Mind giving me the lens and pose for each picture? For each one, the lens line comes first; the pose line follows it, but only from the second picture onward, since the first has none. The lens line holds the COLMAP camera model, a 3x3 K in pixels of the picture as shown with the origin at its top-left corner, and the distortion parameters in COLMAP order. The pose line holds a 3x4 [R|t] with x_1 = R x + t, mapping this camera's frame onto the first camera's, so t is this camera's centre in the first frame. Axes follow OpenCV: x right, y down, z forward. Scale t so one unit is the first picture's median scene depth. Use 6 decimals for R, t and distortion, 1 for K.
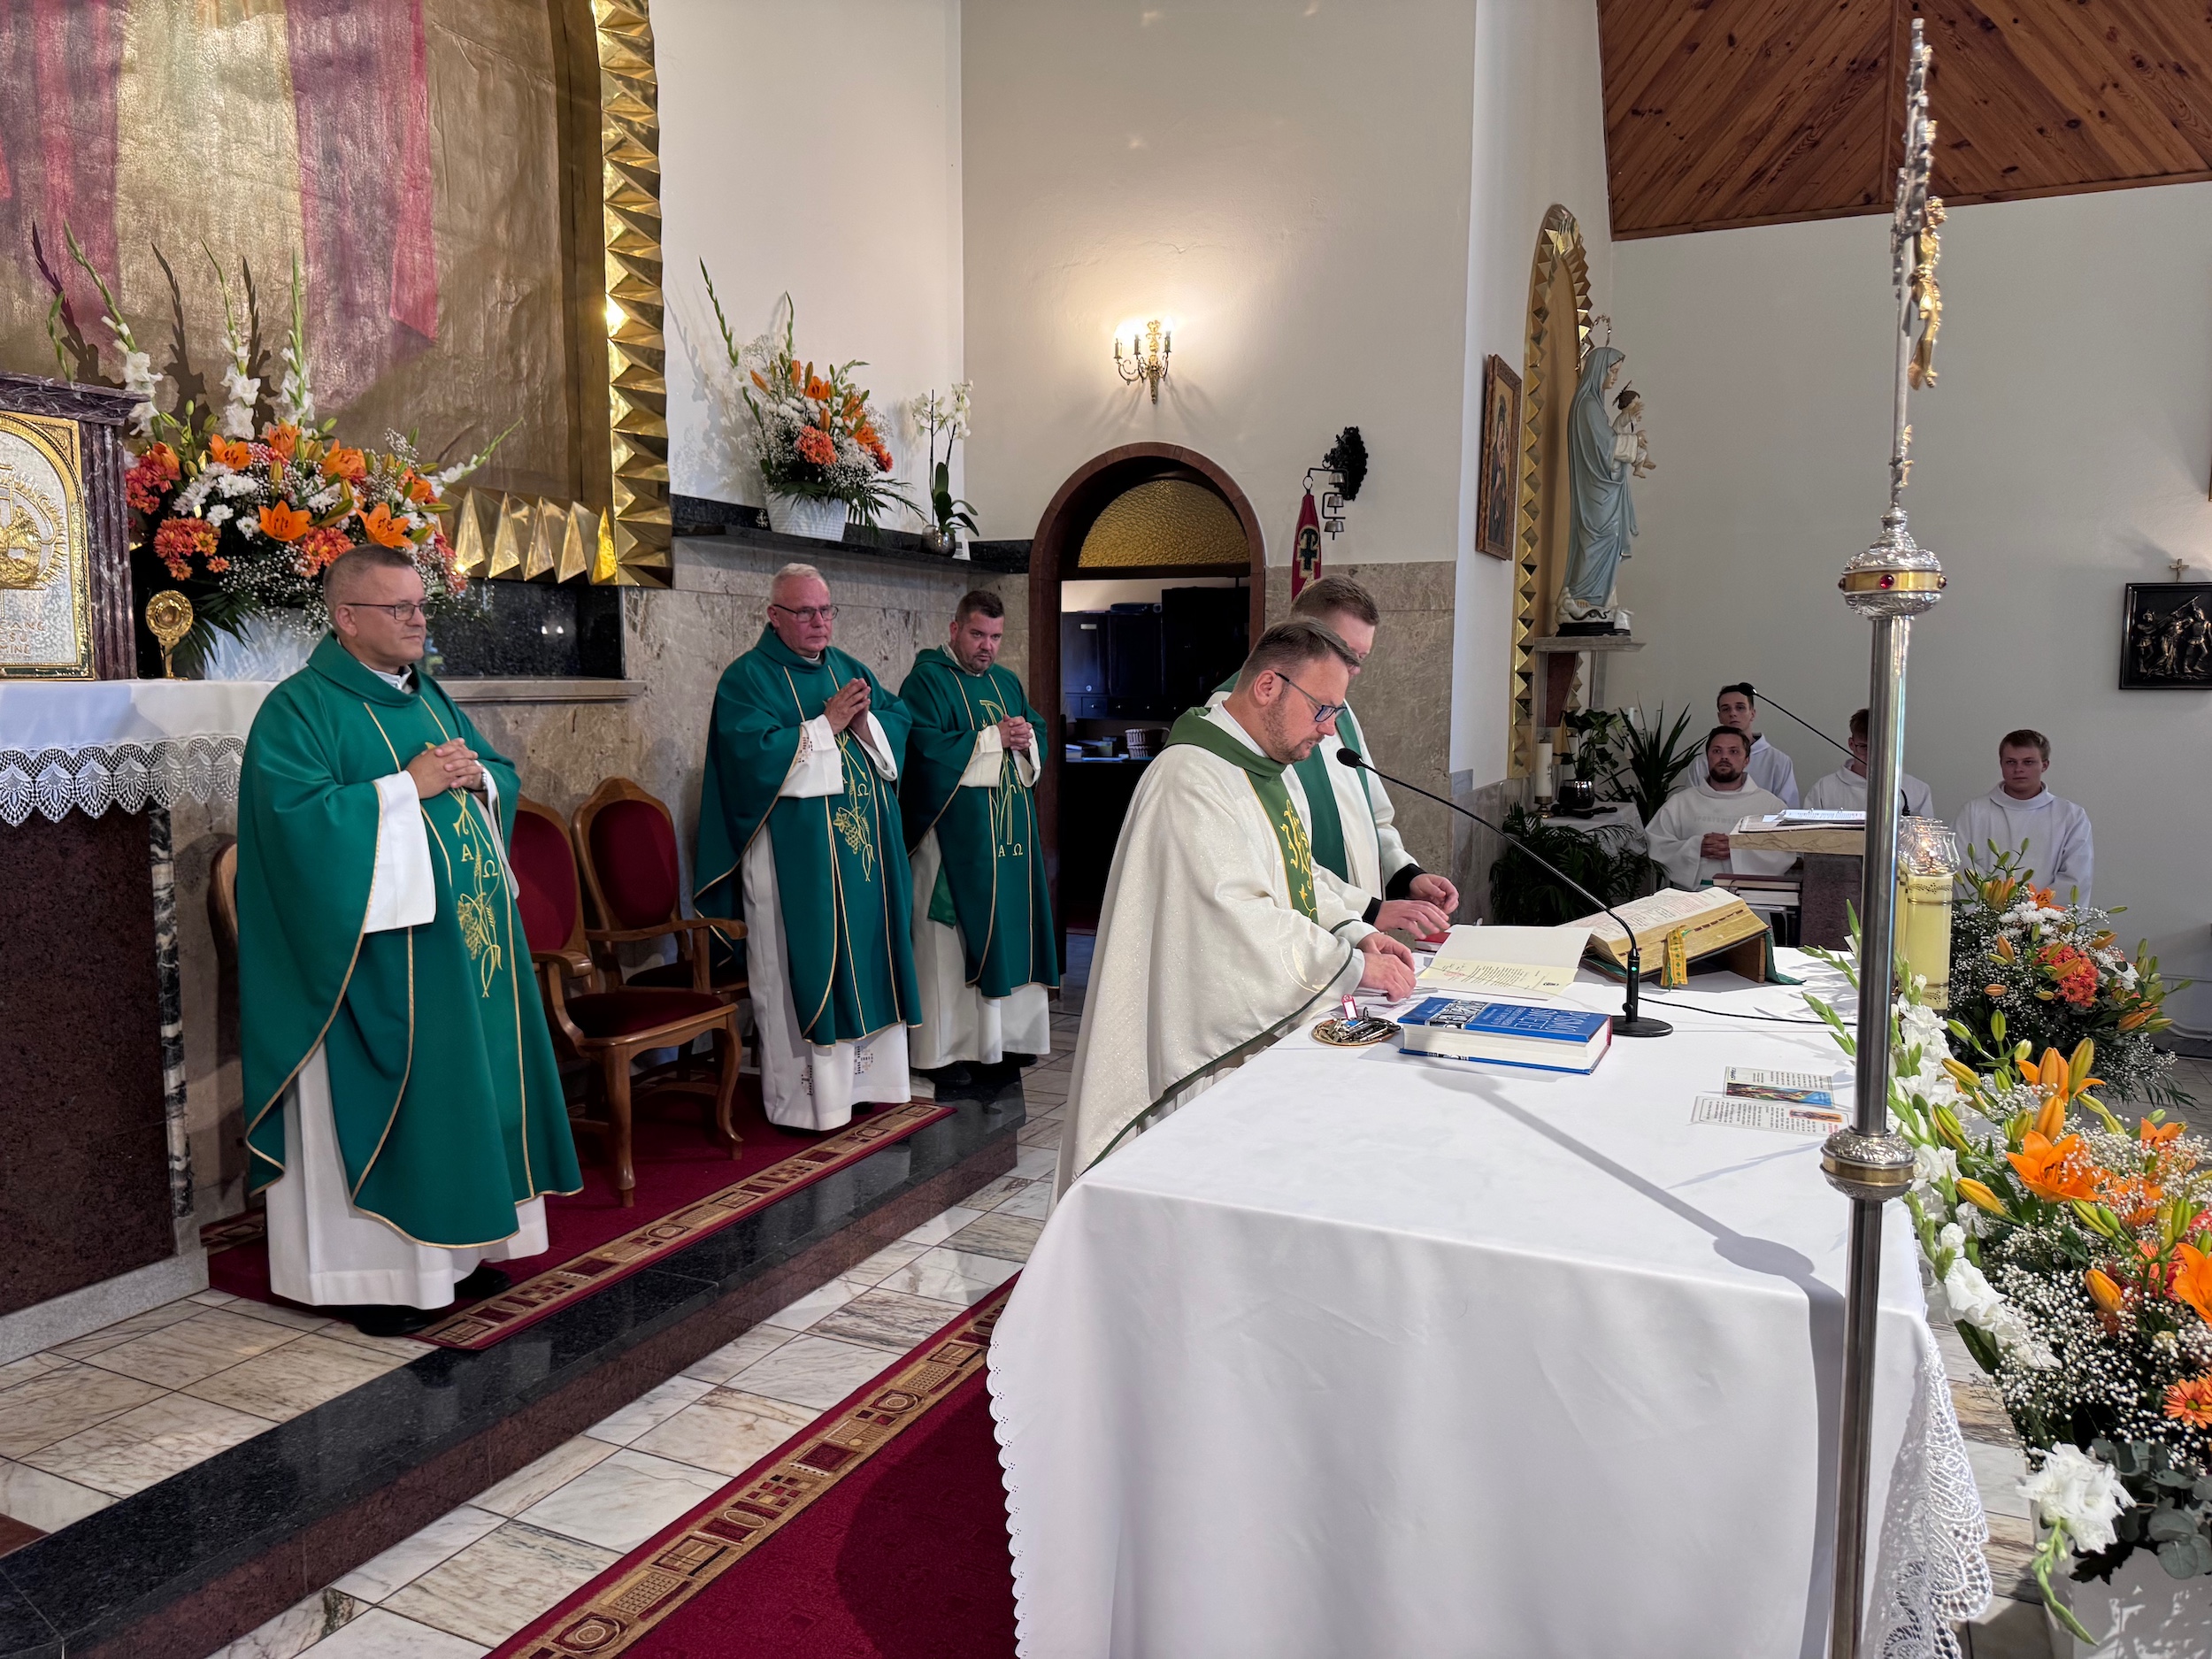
lens RADIAL K [[1573.4, 0, 1090.1], [0, 1573.4, 807.7], [0, 0, 1]] dist [0.033770, -0.050896]
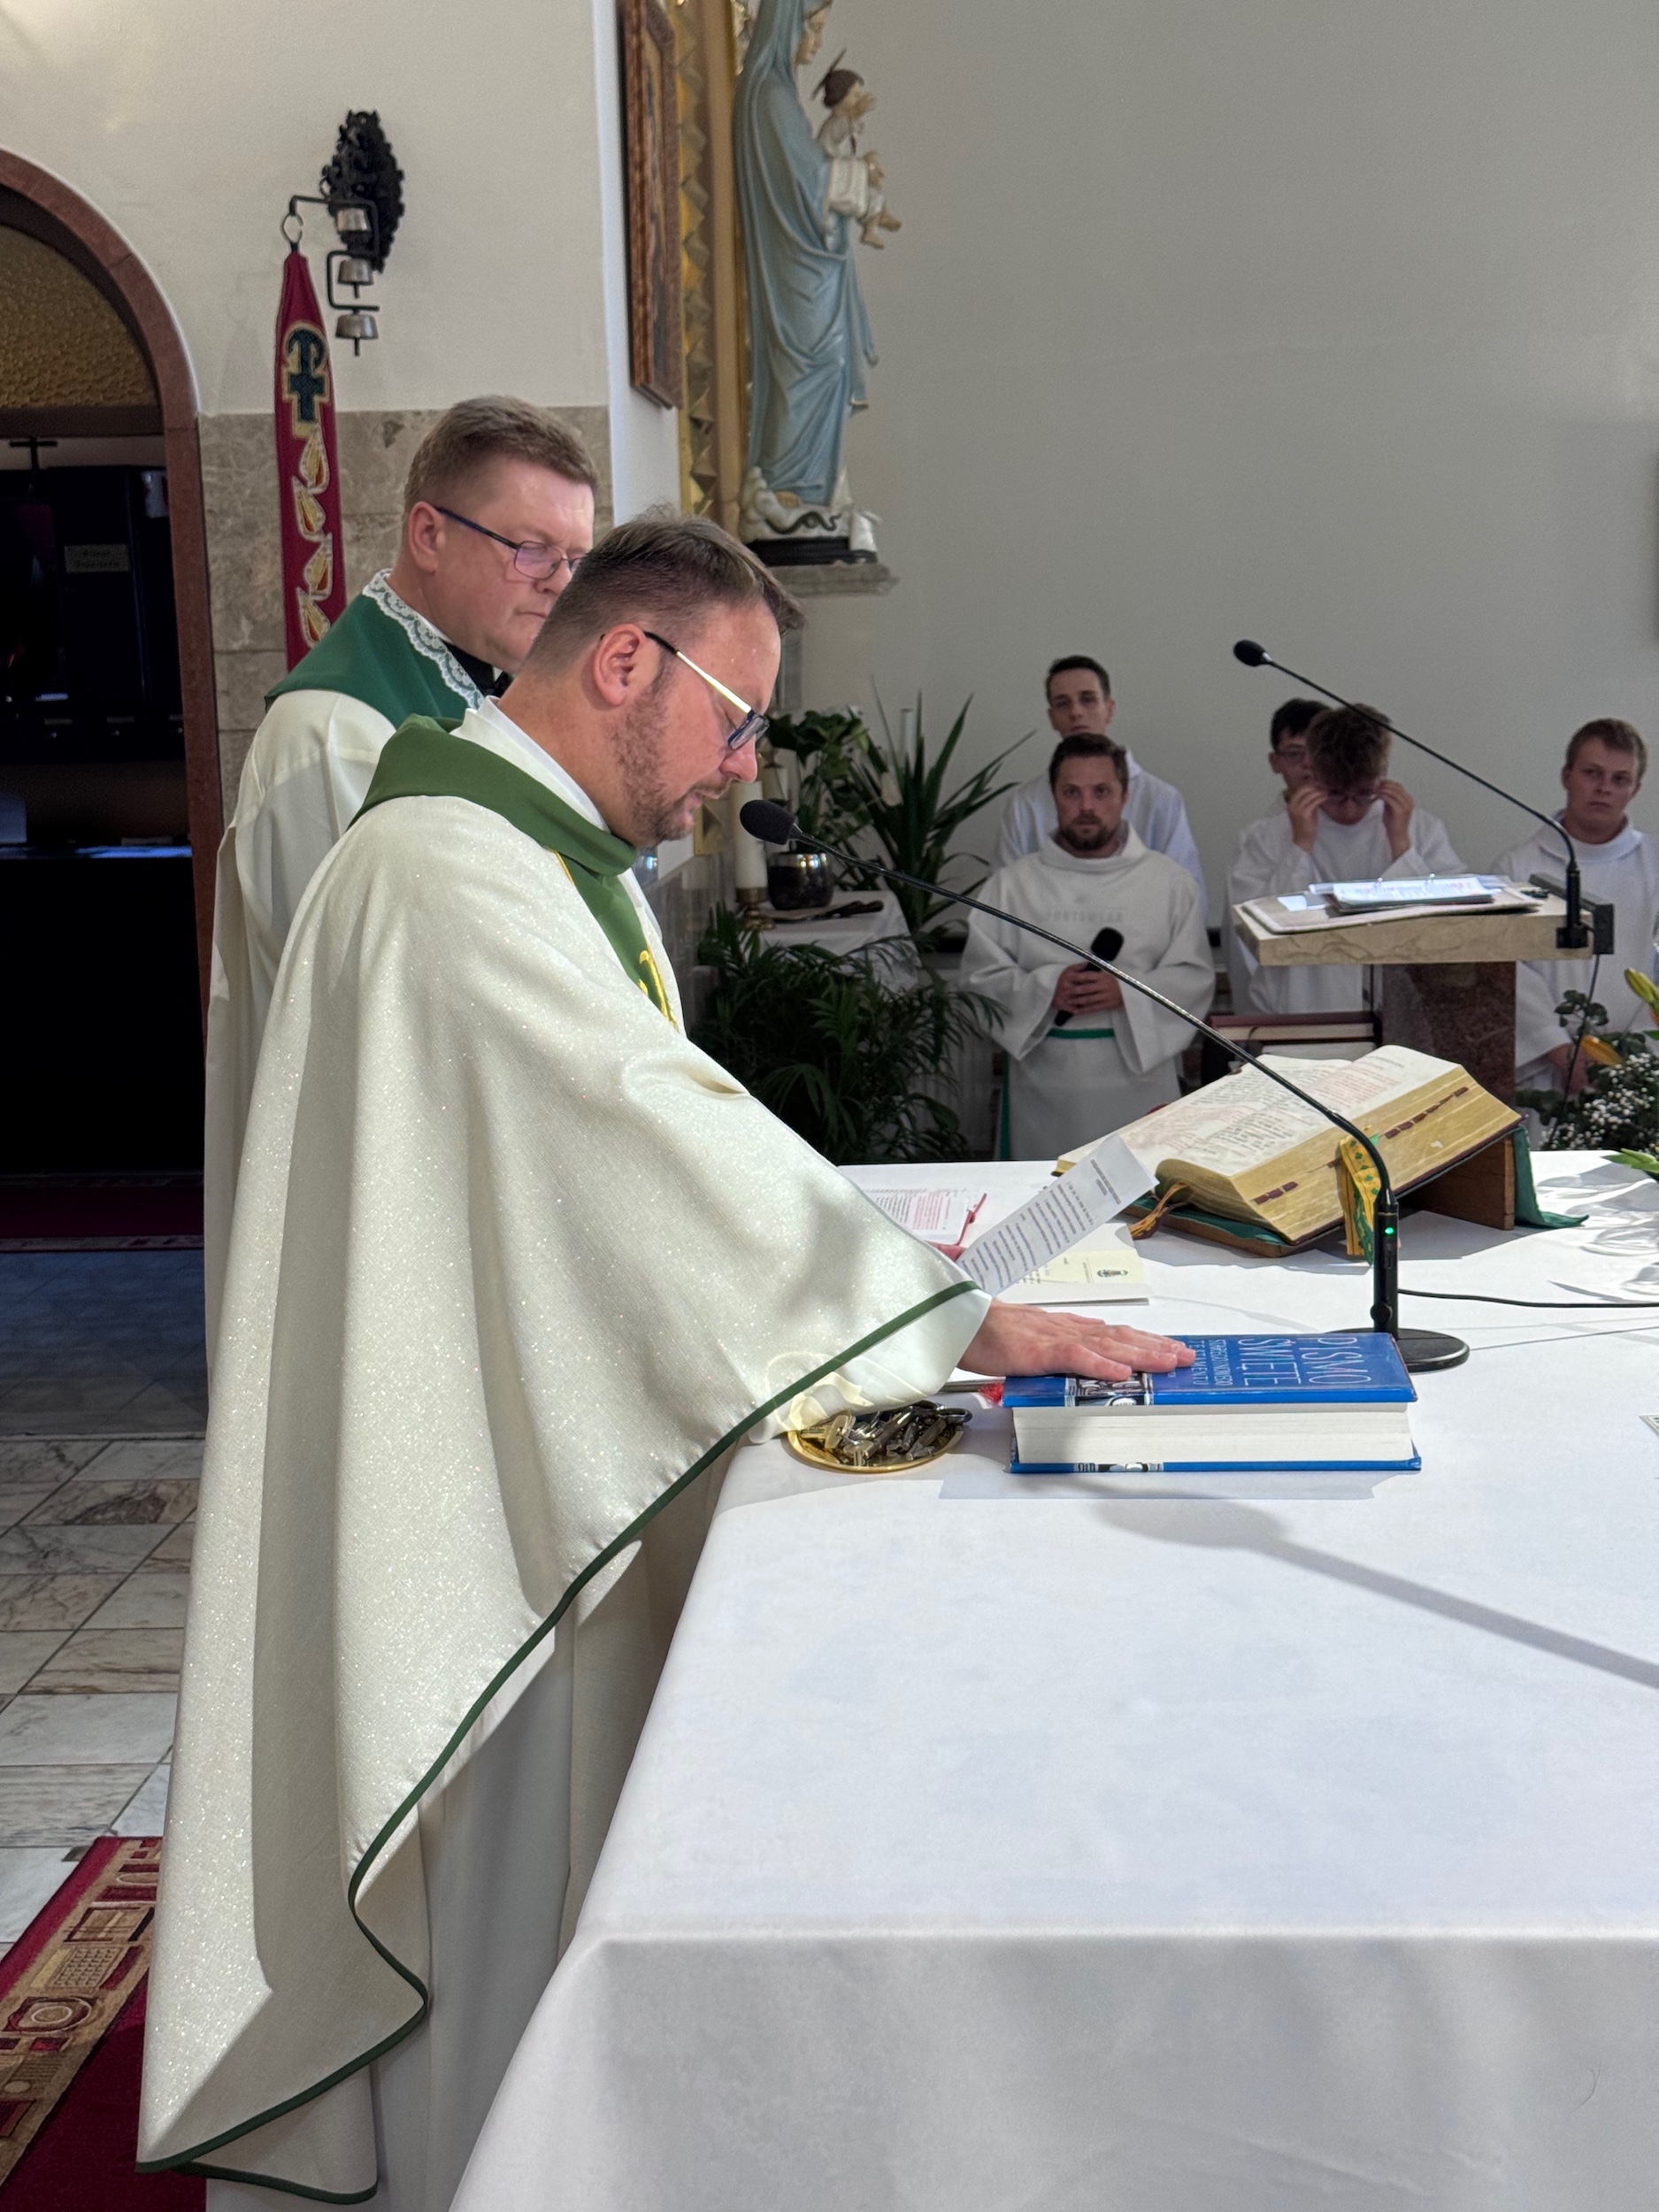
lens RADIAL K [[3080.1, 0, 844.9], [0, 3080.1, 1107.9], [0, 0, 1]] dist [0.111870, 0.000000]
pose [[0.926807, -0.083112, 0.366225, -0.090419], [0.061715, 0.995652, 0.069775, -0.006426], [-0.370431, -0.042066, 0.927907, 0.118678]]
